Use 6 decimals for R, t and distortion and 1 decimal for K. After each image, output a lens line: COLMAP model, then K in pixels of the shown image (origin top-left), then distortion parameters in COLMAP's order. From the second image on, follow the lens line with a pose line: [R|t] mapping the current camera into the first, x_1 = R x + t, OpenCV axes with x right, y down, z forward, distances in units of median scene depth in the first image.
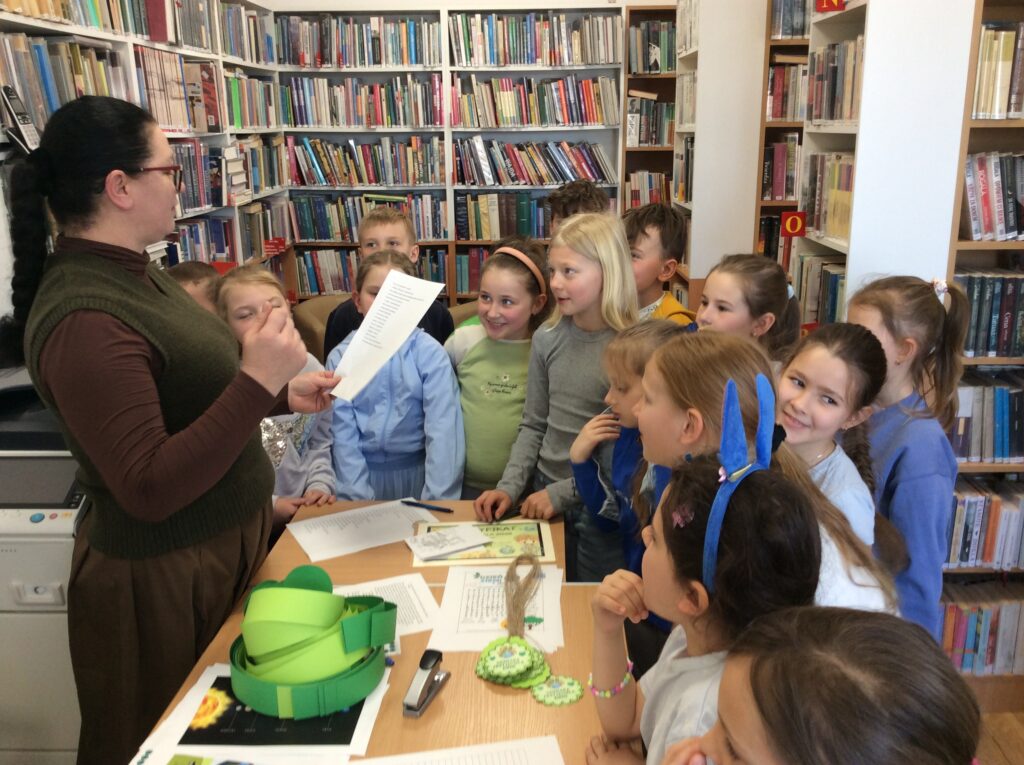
lens RADIAL K [[956.5, 0, 522.0], [0, 956.5, 390.7], [0, 0, 1]] dist [0.104974, -0.129341]
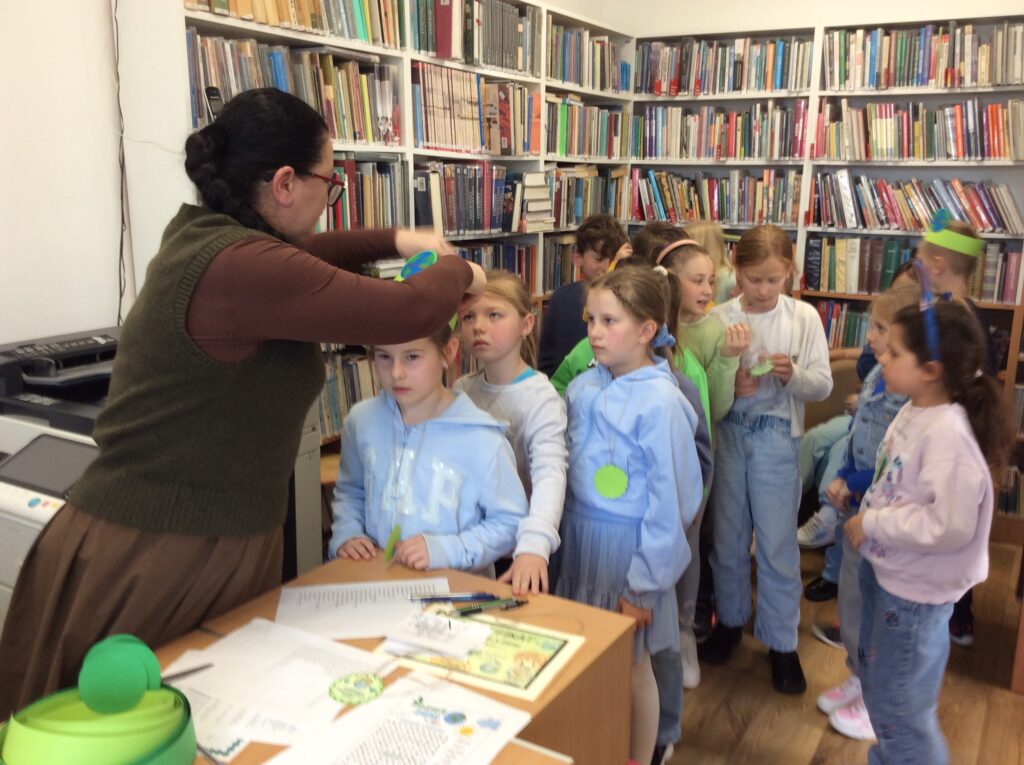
lens RADIAL K [[947.1, 0, 525.4], [0, 947.1, 380.2], [0, 0, 1]] dist [0.157367, -0.307140]
pose [[0.877091, 0.125792, -0.463559, 0.125036], [-0.154621, 0.987669, -0.024540, -0.018420], [0.454756, 0.093200, 0.885726, 0.141023]]
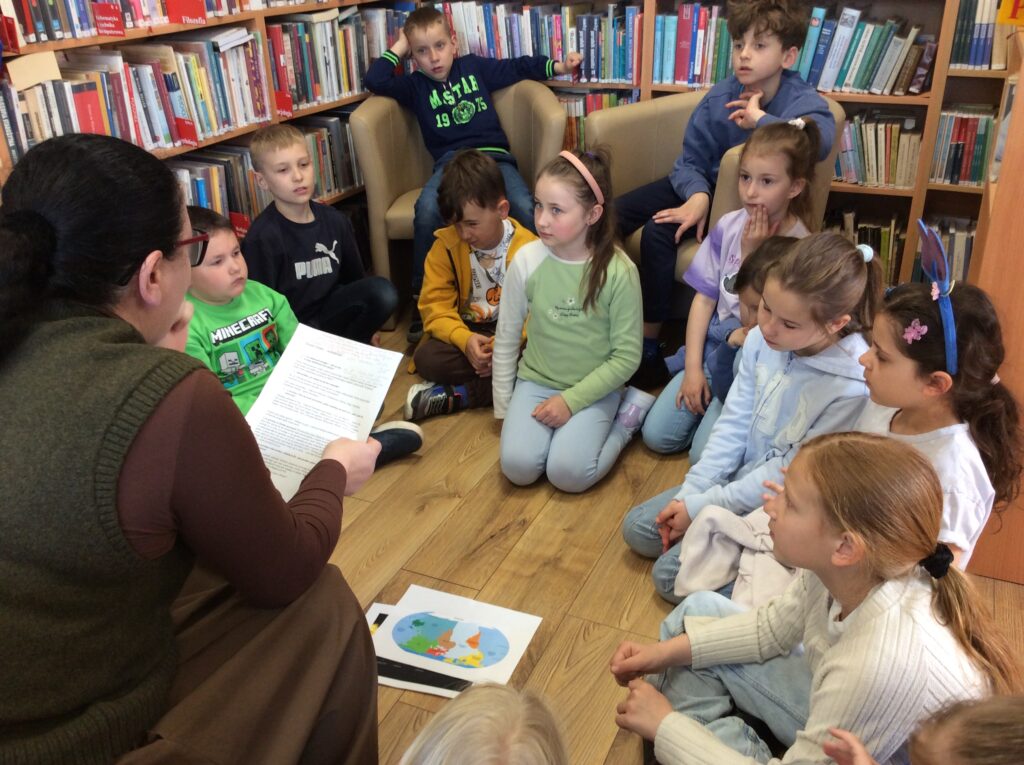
lens RADIAL K [[943.5, 0, 513.8], [0, 943.5, 391.7], [0, 0, 1]] dist [0.087909, -0.145596]
pose [[0.916665, 0.172352, -0.360582, 0.110731], [-0.098763, 0.971939, 0.213495, -0.031269], [0.387260, -0.160091, 0.907965, 0.395546]]
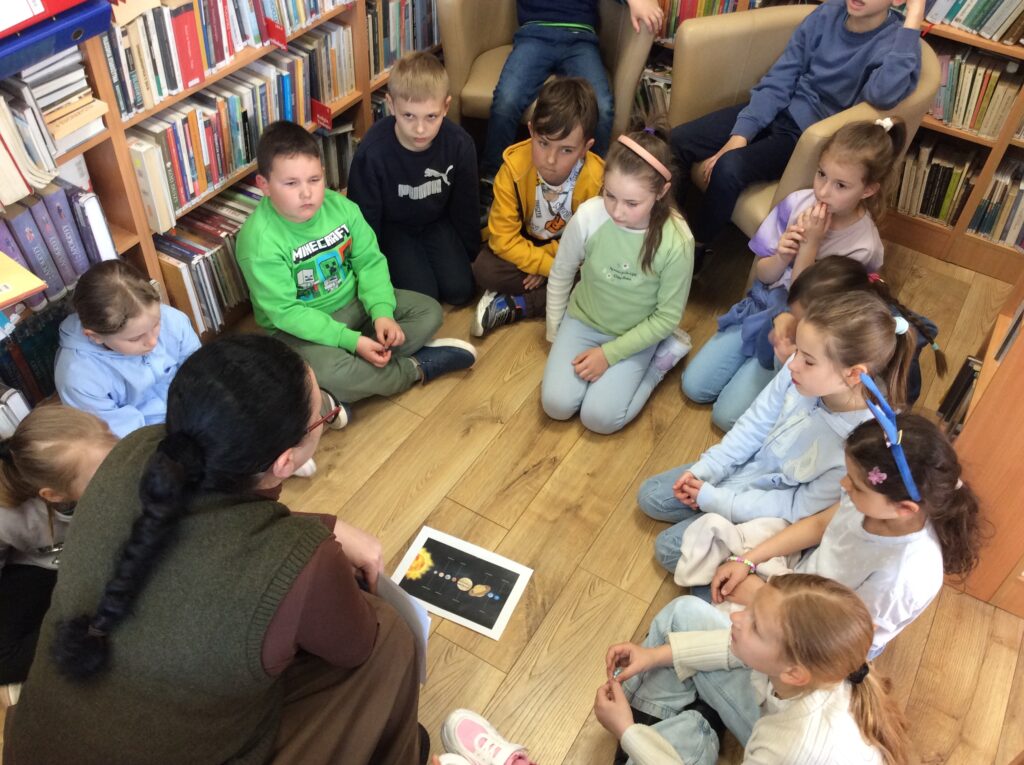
lens RADIAL K [[956.5, 0, 522.0], [0, 956.5, 390.7], [0, 0, 1]] dist [0.104974, -0.129341]
pose [[0.868957, 0.401617, -0.289167, 0.084371], [-0.213975, 0.831770, 0.512223, -0.170644], [0.446238, -0.383225, 0.808709, 0.379389]]
